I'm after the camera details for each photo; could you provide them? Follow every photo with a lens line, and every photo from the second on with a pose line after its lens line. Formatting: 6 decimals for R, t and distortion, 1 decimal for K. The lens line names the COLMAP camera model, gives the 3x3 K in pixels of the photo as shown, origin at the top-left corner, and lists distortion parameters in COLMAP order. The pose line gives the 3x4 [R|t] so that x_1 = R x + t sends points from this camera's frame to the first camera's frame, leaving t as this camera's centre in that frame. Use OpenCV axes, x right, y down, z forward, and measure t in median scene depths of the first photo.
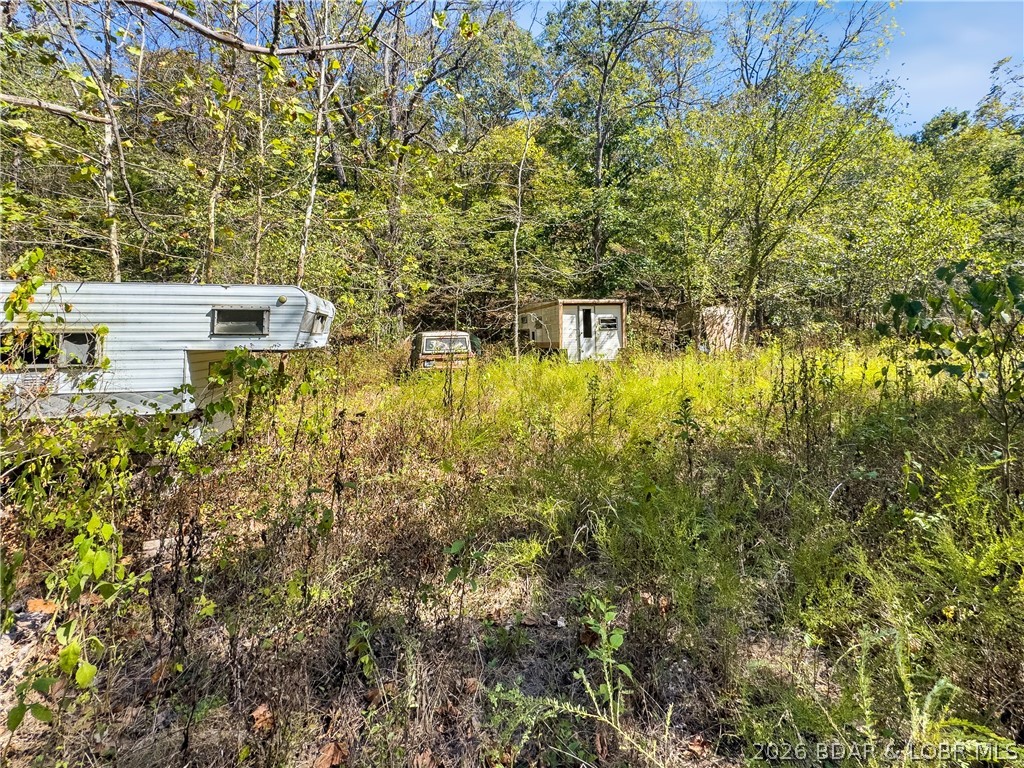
lens RADIAL K [[406.9, 0, 507.4], [0, 406.9, 388.5], [0, 0, 1]] dist [-0.023414, 0.009648]
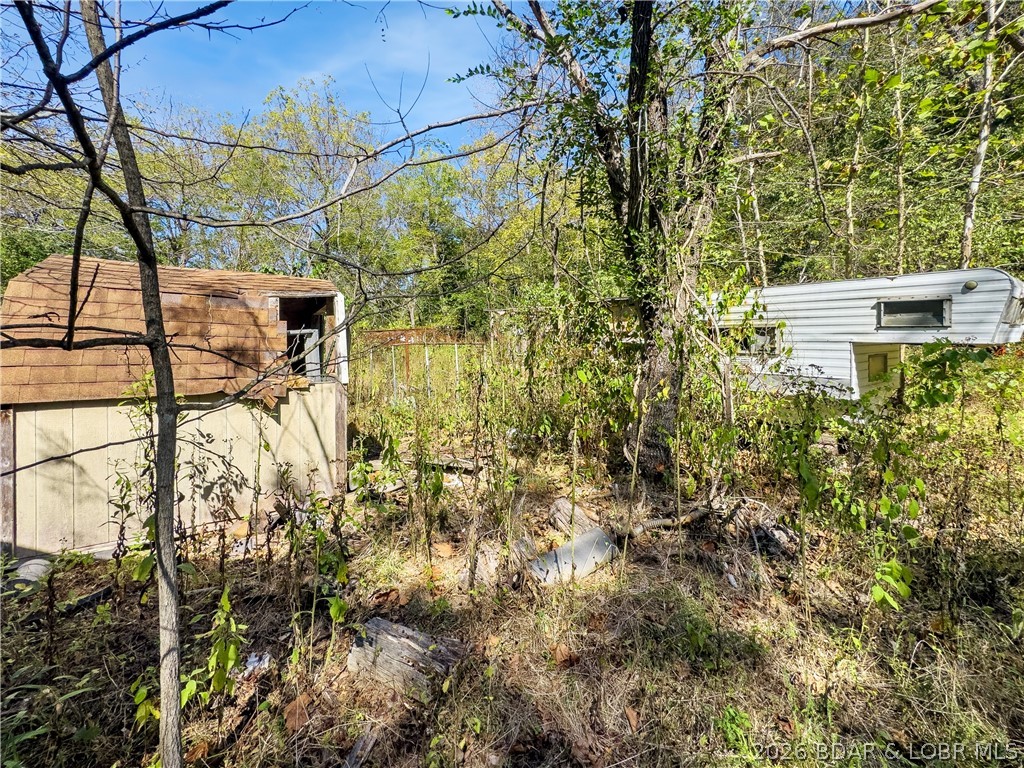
lens RADIAL K [[406.9, 0, 507.4], [0, 406.9, 388.5], [0, 0, 1]] dist [-0.023414, 0.009648]
pose [[0.434432, 0.115287, -0.893296, -0.222433], [-0.109052, 0.991211, 0.074889, 0.043043], [0.894079, 0.064882, 0.443186, -0.259628]]
